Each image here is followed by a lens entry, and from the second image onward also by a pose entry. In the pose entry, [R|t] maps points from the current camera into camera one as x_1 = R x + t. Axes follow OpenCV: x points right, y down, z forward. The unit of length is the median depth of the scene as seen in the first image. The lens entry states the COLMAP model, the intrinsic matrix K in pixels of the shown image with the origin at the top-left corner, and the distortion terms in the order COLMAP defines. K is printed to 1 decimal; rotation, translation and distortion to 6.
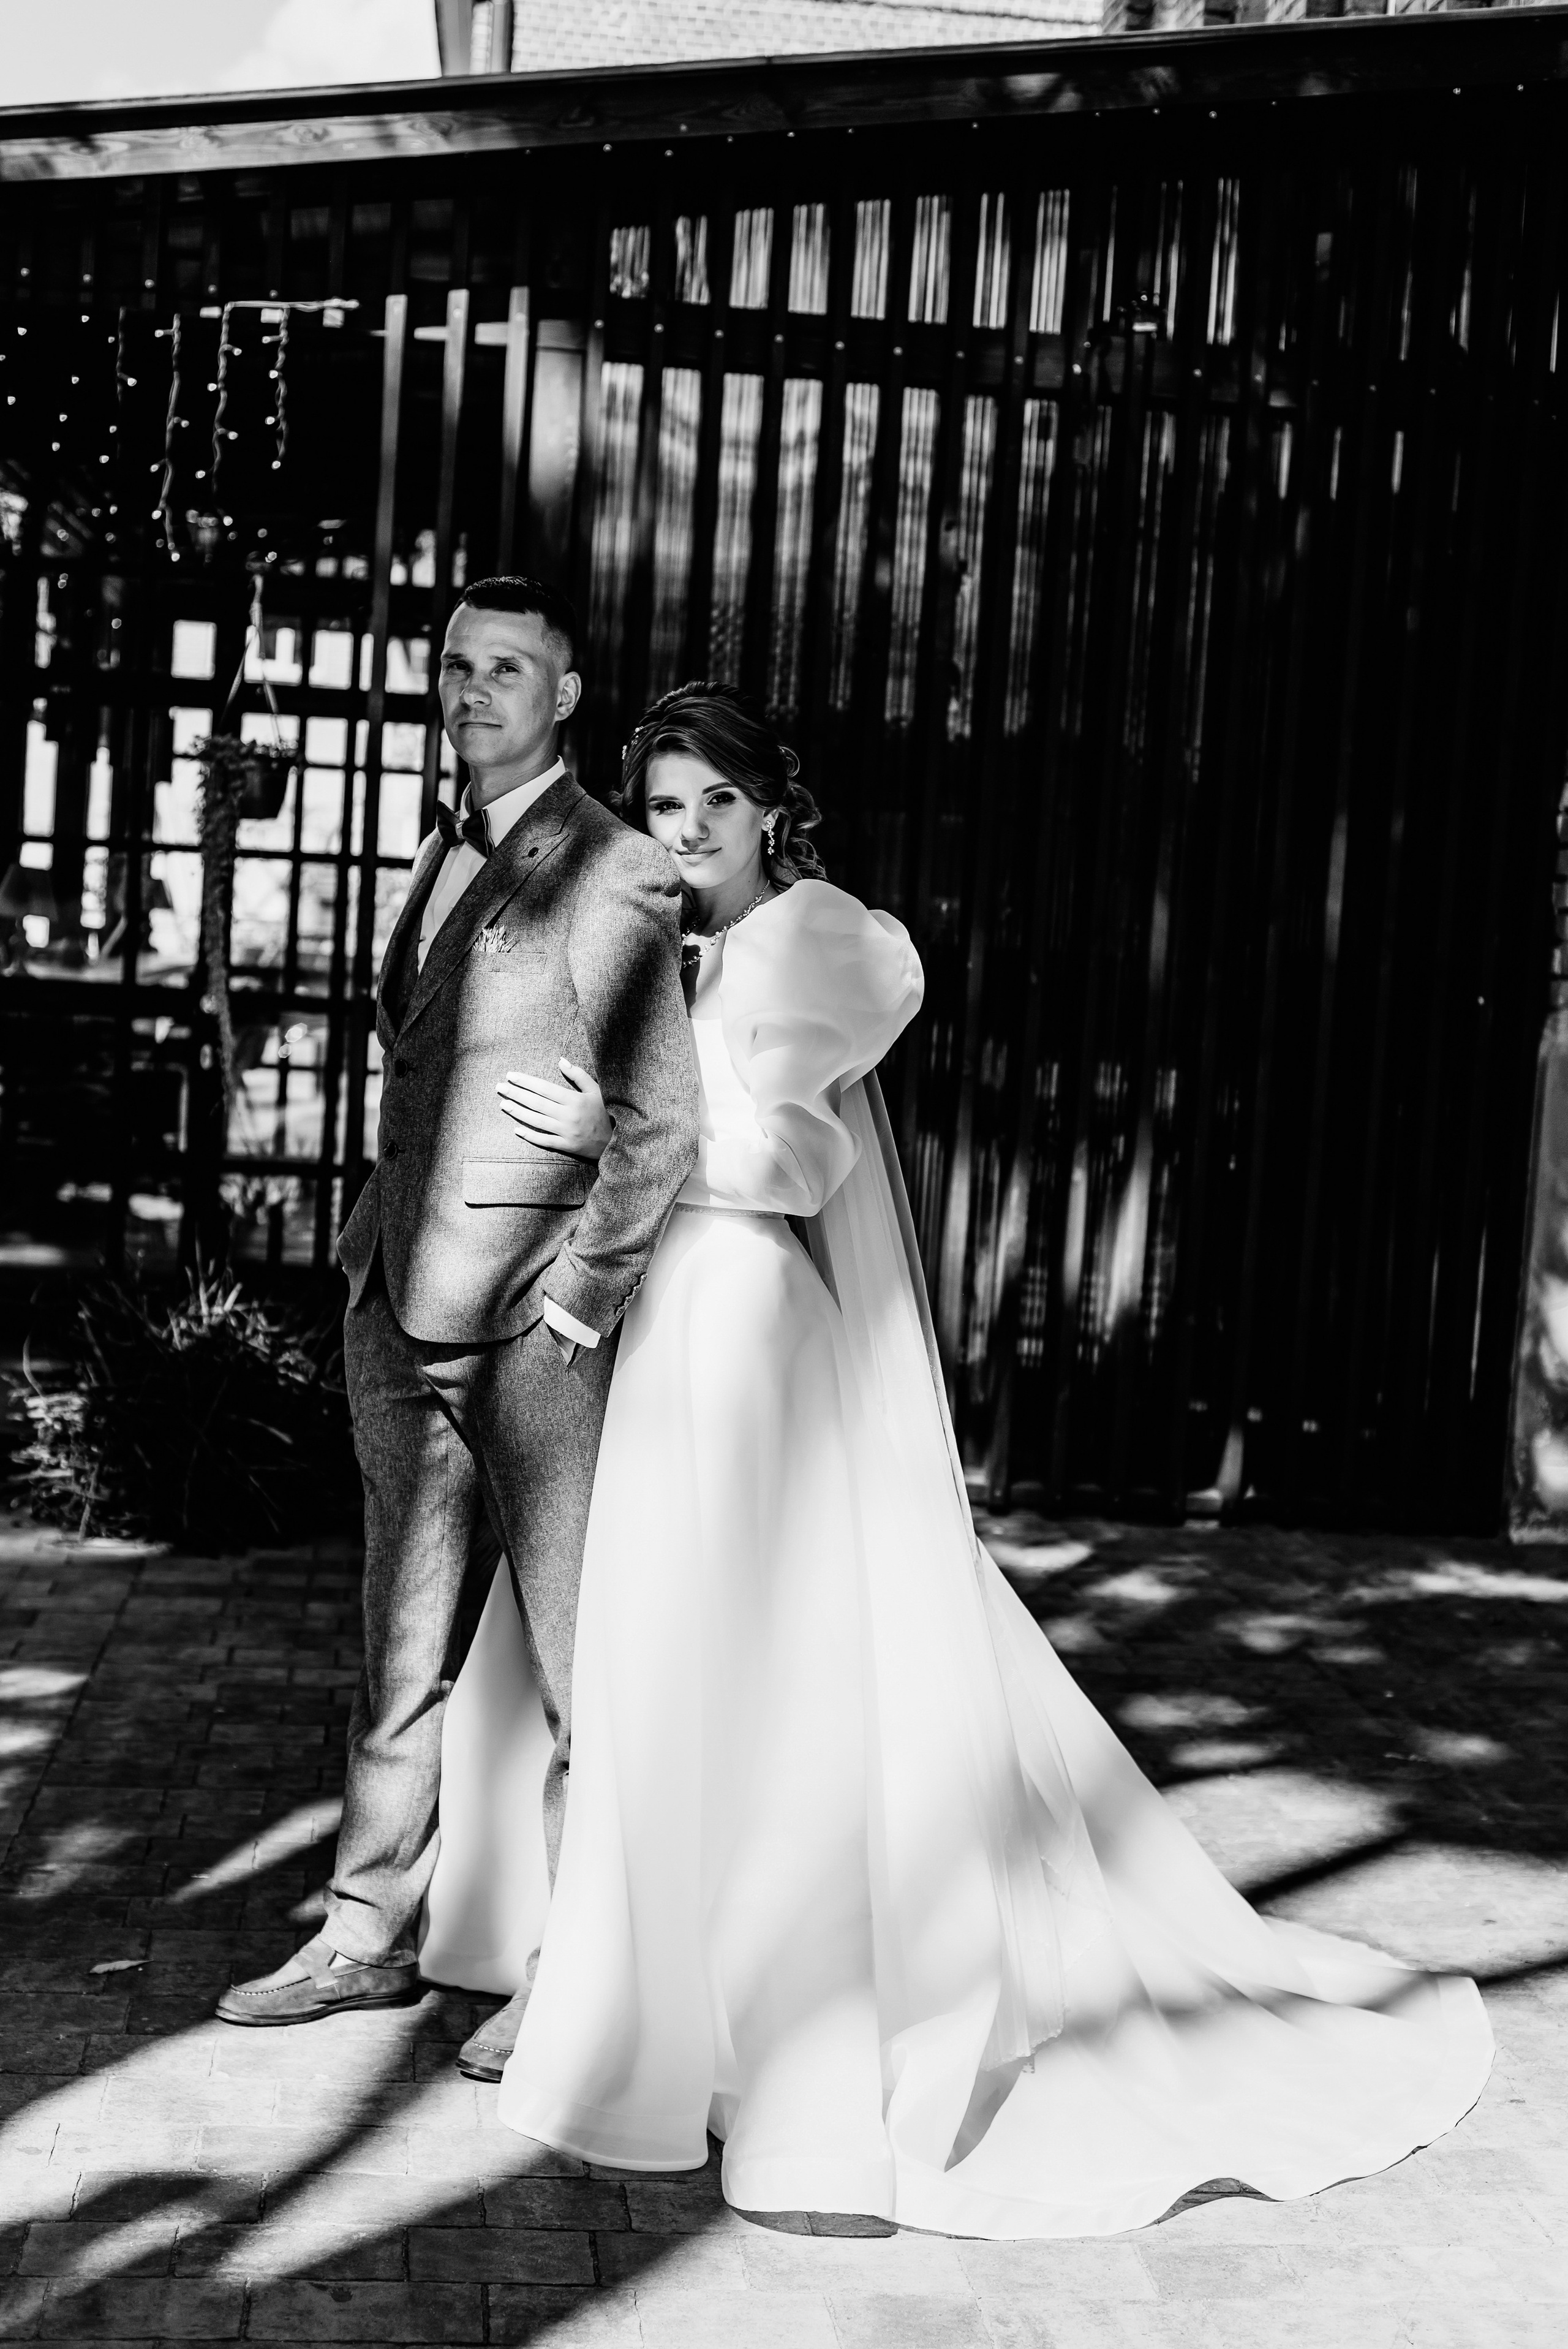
lens RADIAL K [[3555.5, 0, 788.2], [0, 3555.5, 1214.4], [0, 0, 1]] dist [0.082201, 0.000000]
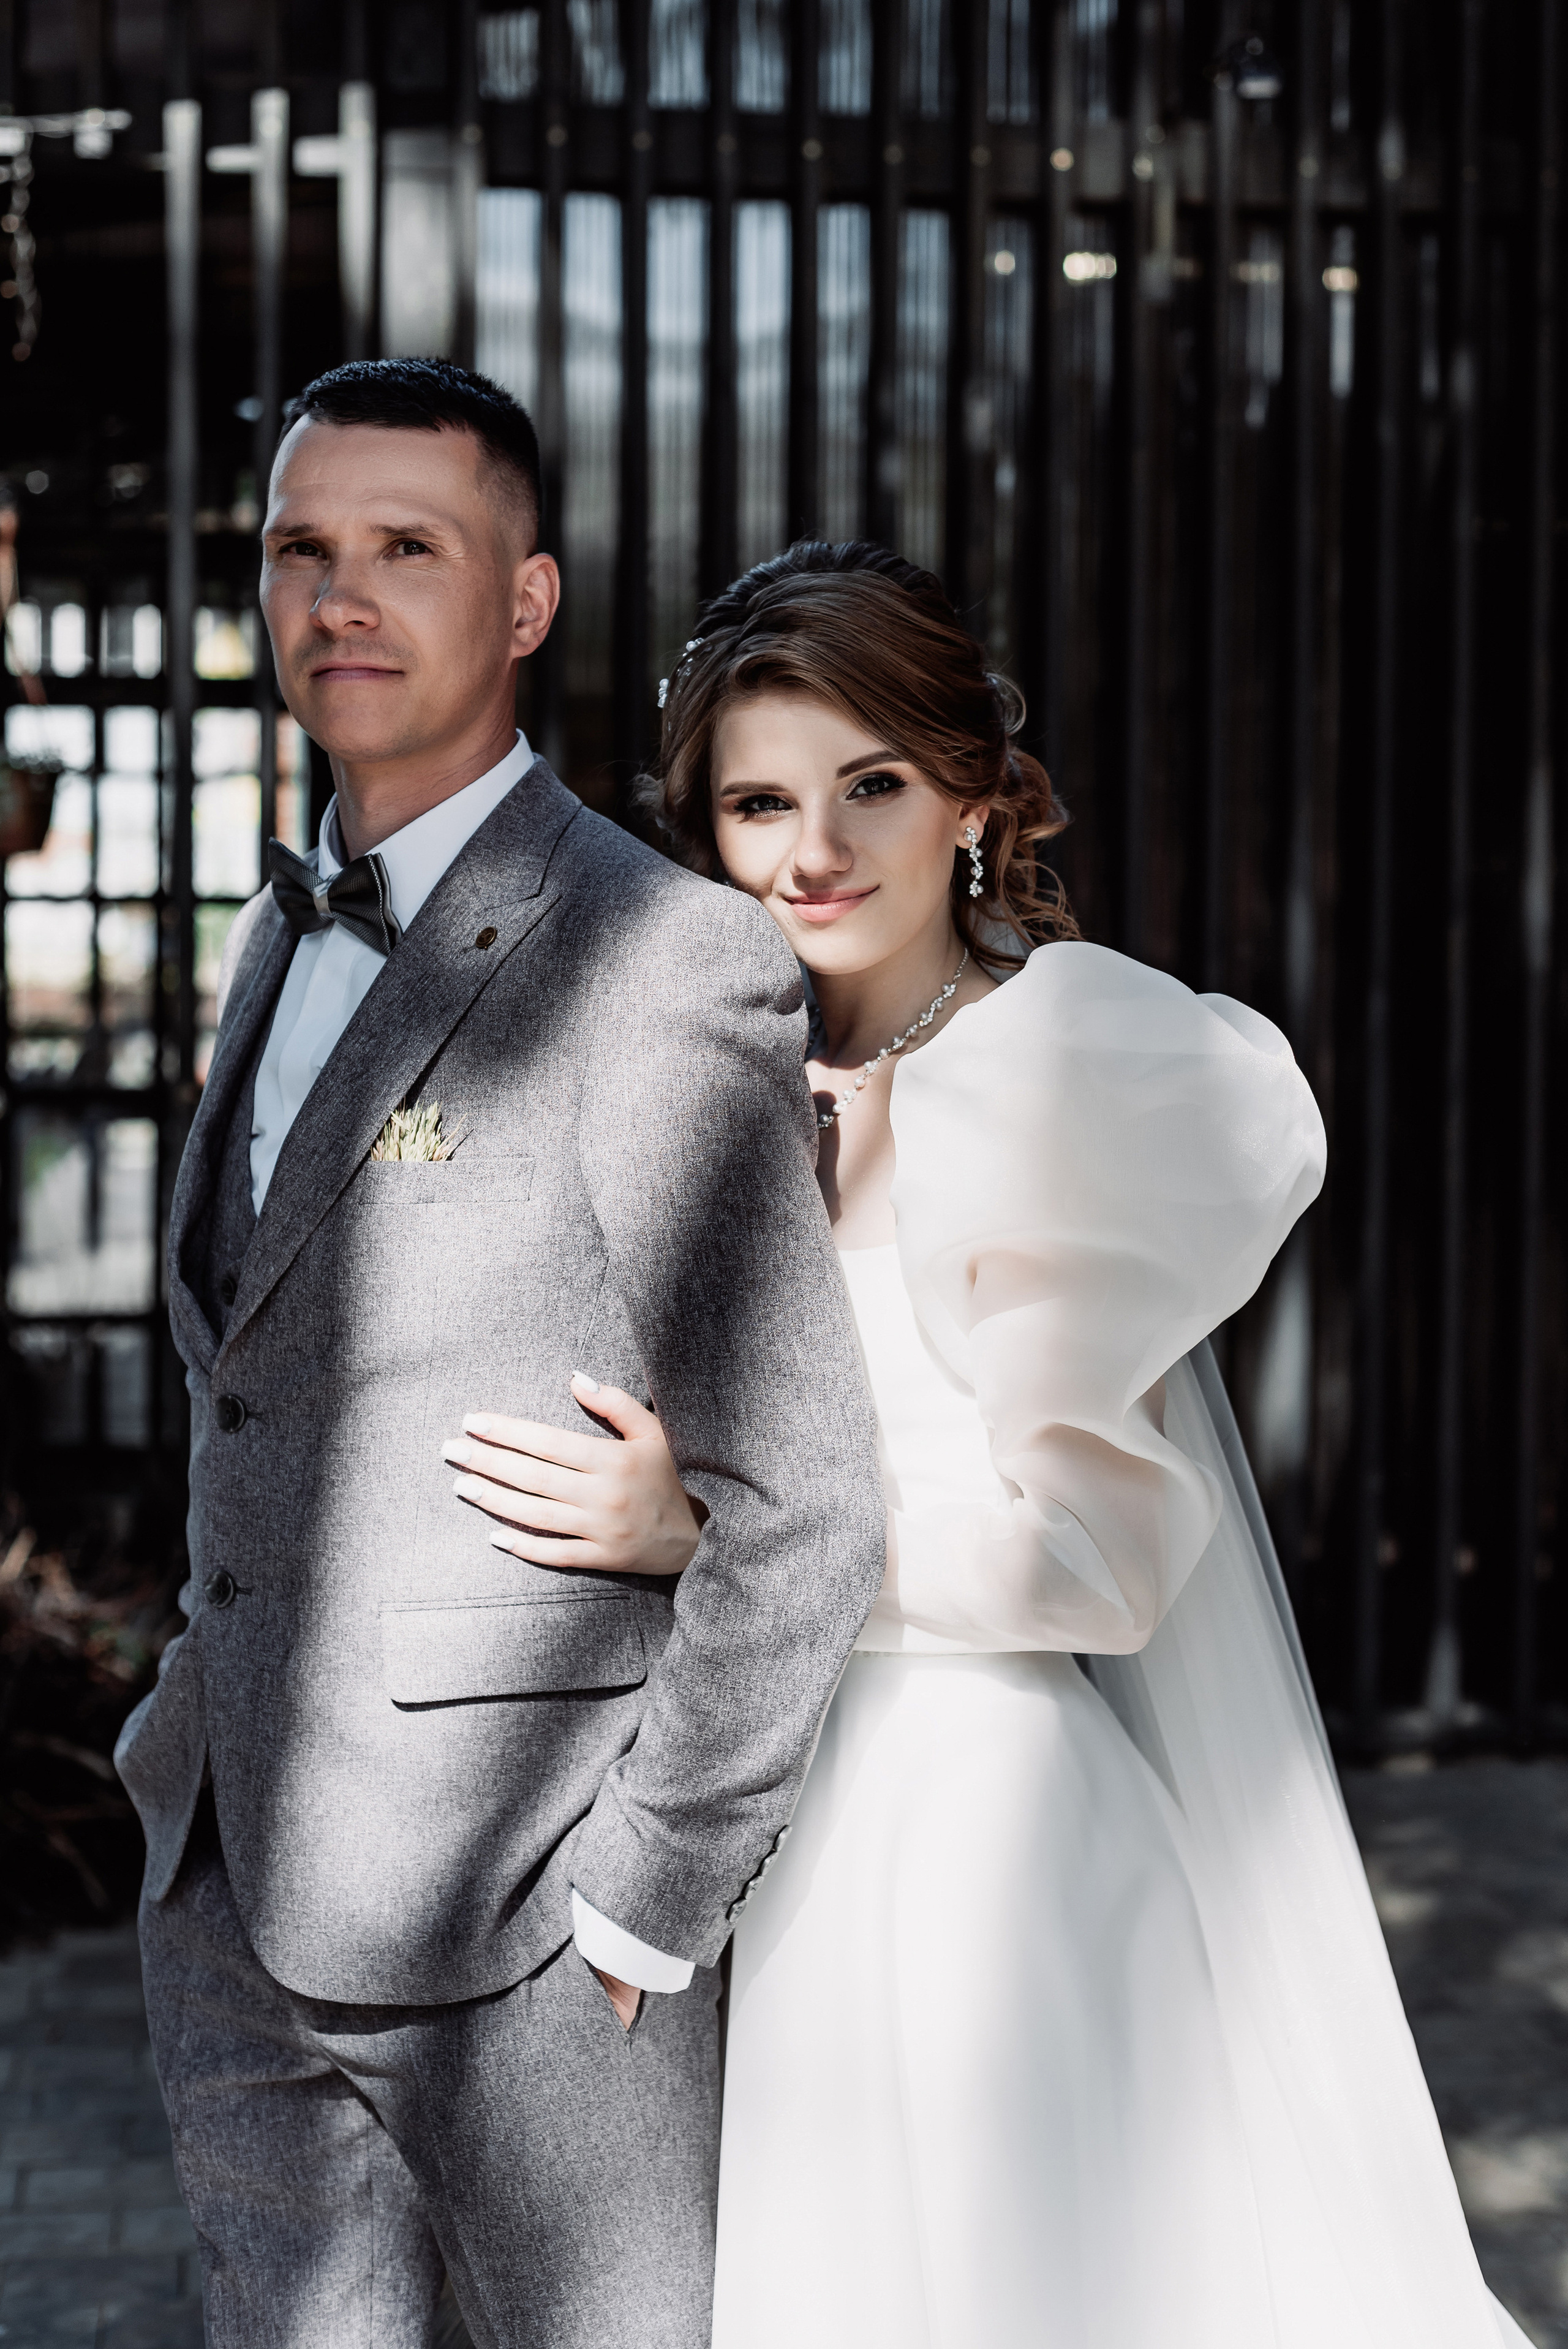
lens RADIAL K [[3555.5, 0, 802.9], [0, 3555.5, 1142.3], [0, 0, 1]] dist [0.082201, 0.000000]
pose [[0.996625, -0.066714, 0.047841, -0.054343], [0.067444, 0.997627, -0.013811, -0.065608], [-0.046806, 0.016991, 0.998759, 0.530771]]
